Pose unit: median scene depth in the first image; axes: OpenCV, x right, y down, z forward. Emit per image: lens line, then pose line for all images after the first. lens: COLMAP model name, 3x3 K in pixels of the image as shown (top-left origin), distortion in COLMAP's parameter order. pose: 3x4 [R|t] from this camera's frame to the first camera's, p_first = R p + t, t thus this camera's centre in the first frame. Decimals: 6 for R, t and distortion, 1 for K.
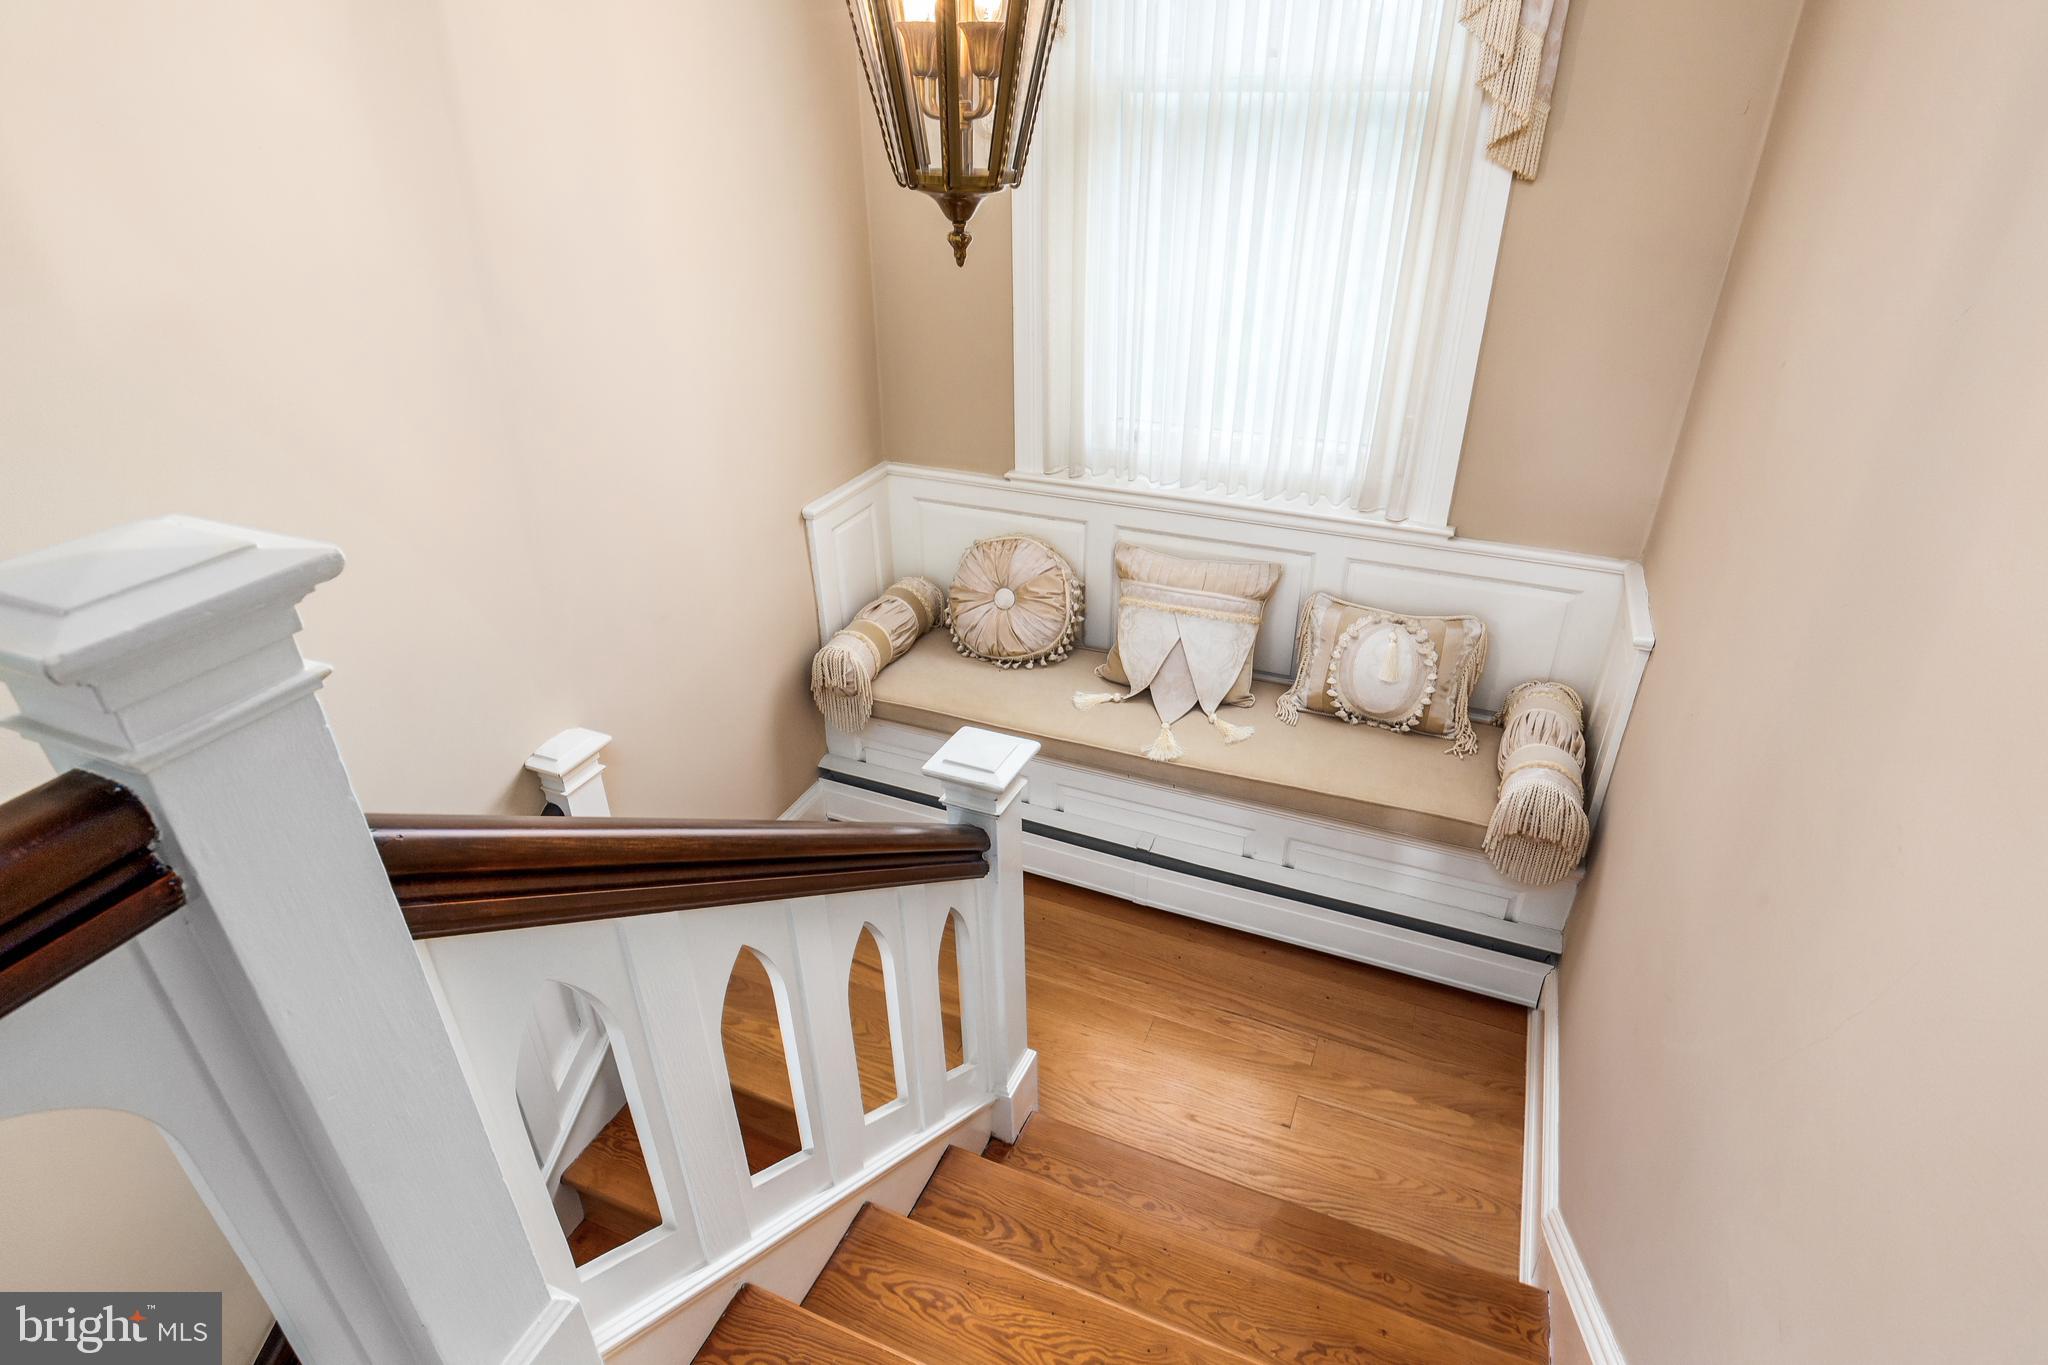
lens RADIAL K [[1068.3, 0, 1028.2], [0, 1068.3, 675.6], [0, 0, 1]] dist [-0.001862, 0.001795]
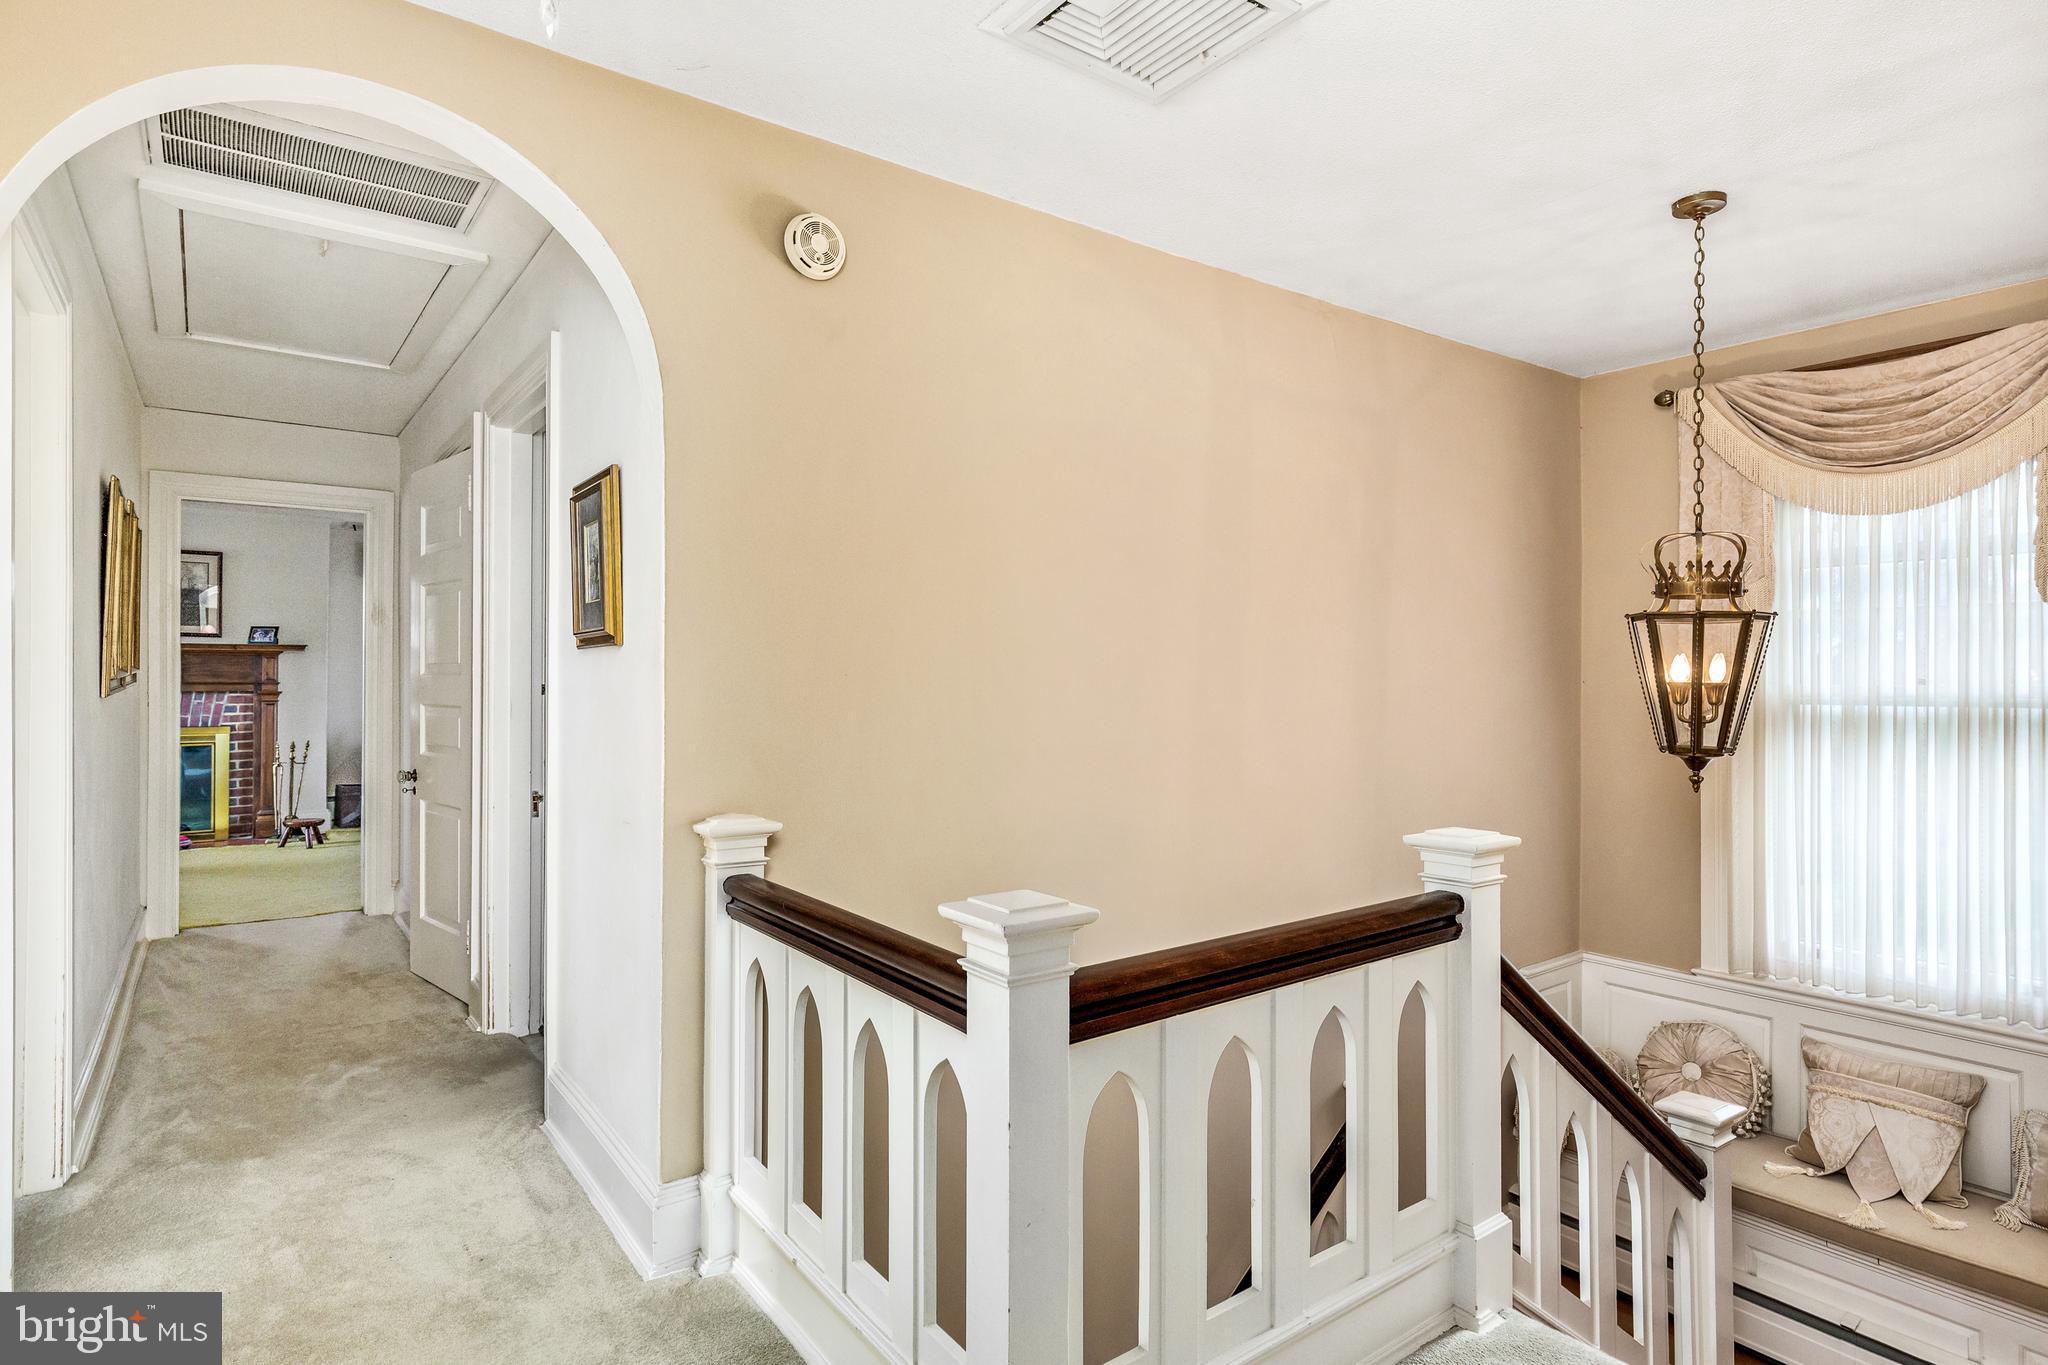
lens RADIAL K [[1068.3, 0, 1039.0], [0, 1068.3, 676.4], [0, 0, 1]] dist [-0.001862, 0.001795]
pose [[0.862267, 0.003639, -0.506441, -0.051861], [-0.249470, 0.873296, -0.418472, 0.242859], [0.440750, 0.487177, 0.753922, -0.485005]]
